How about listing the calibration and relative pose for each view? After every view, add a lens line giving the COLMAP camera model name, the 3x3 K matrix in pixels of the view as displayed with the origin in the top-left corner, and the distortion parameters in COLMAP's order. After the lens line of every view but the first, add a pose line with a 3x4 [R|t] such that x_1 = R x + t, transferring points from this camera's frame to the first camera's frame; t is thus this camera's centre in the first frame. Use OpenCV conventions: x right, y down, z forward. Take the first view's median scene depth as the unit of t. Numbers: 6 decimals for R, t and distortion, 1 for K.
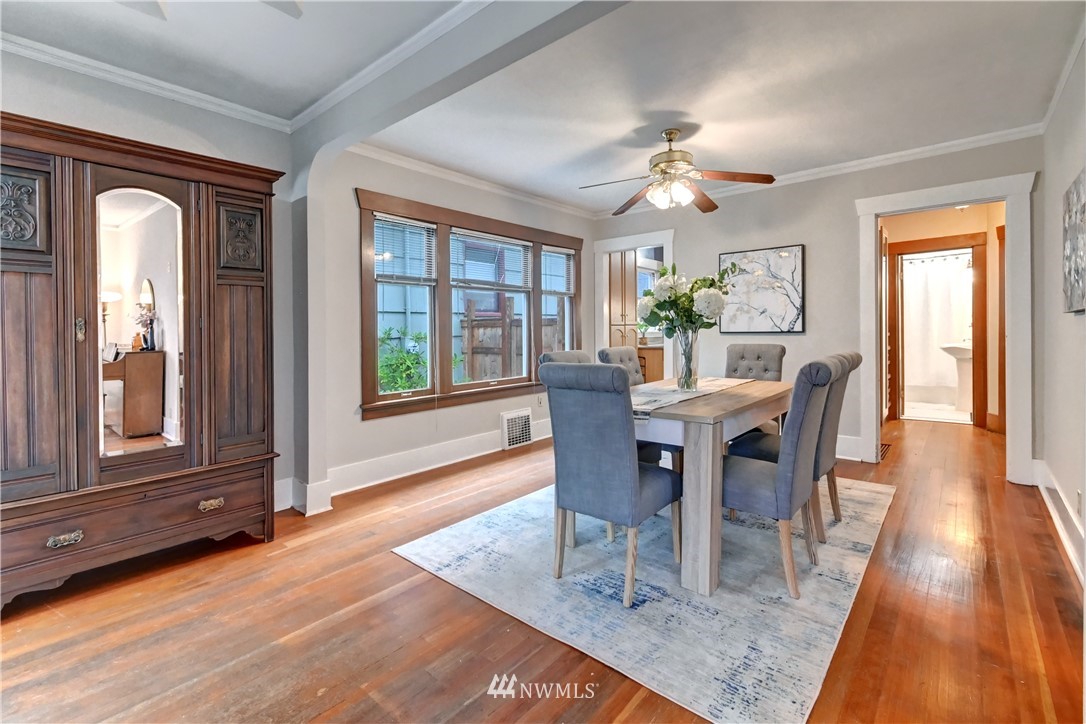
lens RADIAL K [[498.8, 0, 520.9], [0, 498.8, 331.7], [0, 0, 1]] dist [0.000628, 0.000093]
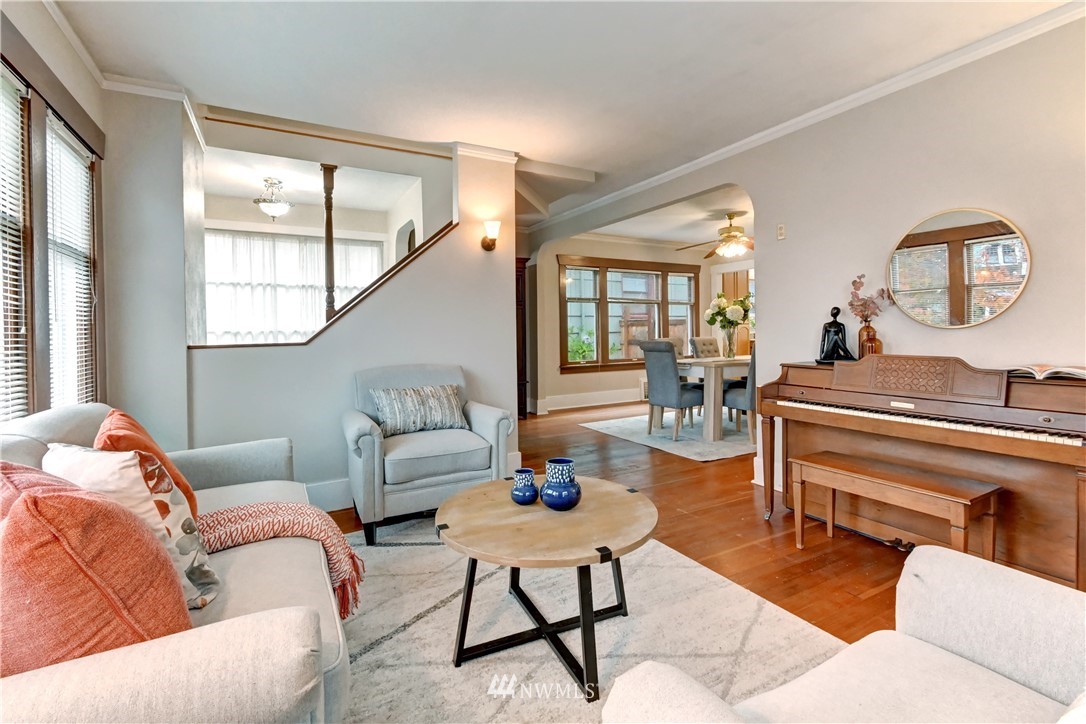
lens RADIAL K [[498.8, 0, 520.9], [0, 498.8, 331.7], [0, 0, 1]] dist [0.000628, 0.000093]
pose [[0.941666, -0.000692, -0.336548, 0.153142], [0.001284, 0.999998, 0.001536, 0.007445], [0.336546, -0.001878, 0.941665, -0.709313]]
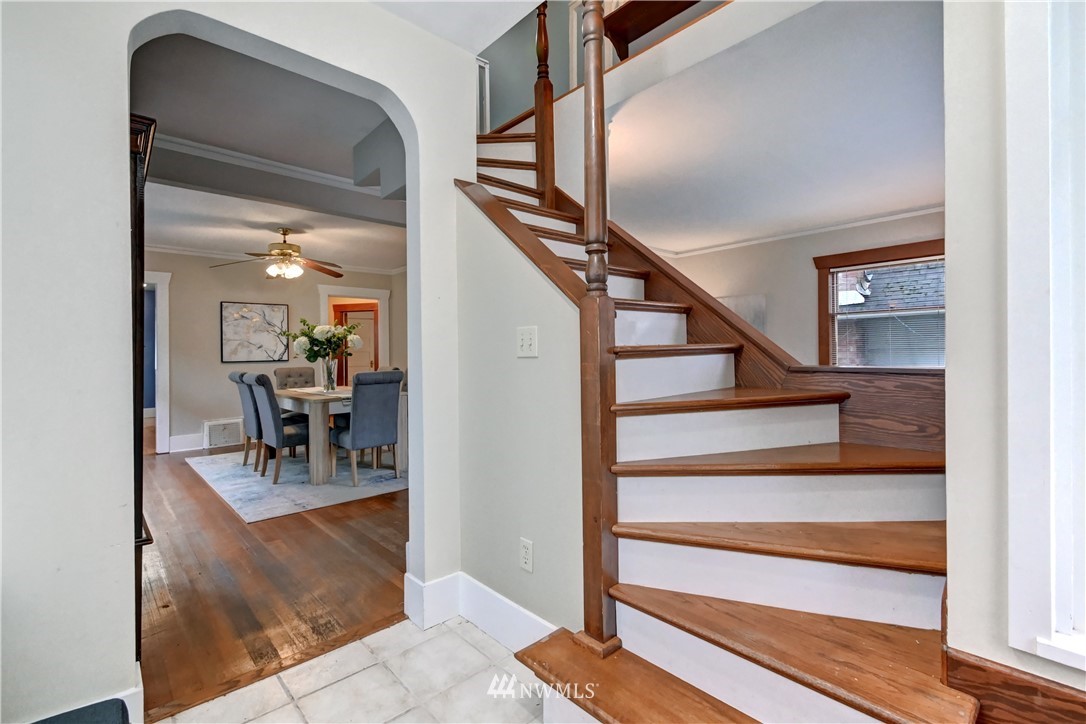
lens RADIAL K [[485.5, 0, 543.0], [0, 485.5, 362.0], [0, 0, 1]] dist [0.000181, 0.000013]
pose [[0.089810, -0.007266, 0.995932, -0.883087], [0.022677, 0.999729, 0.005249, 0.015439], [-0.995701, 0.022113, 0.089951, 0.063763]]
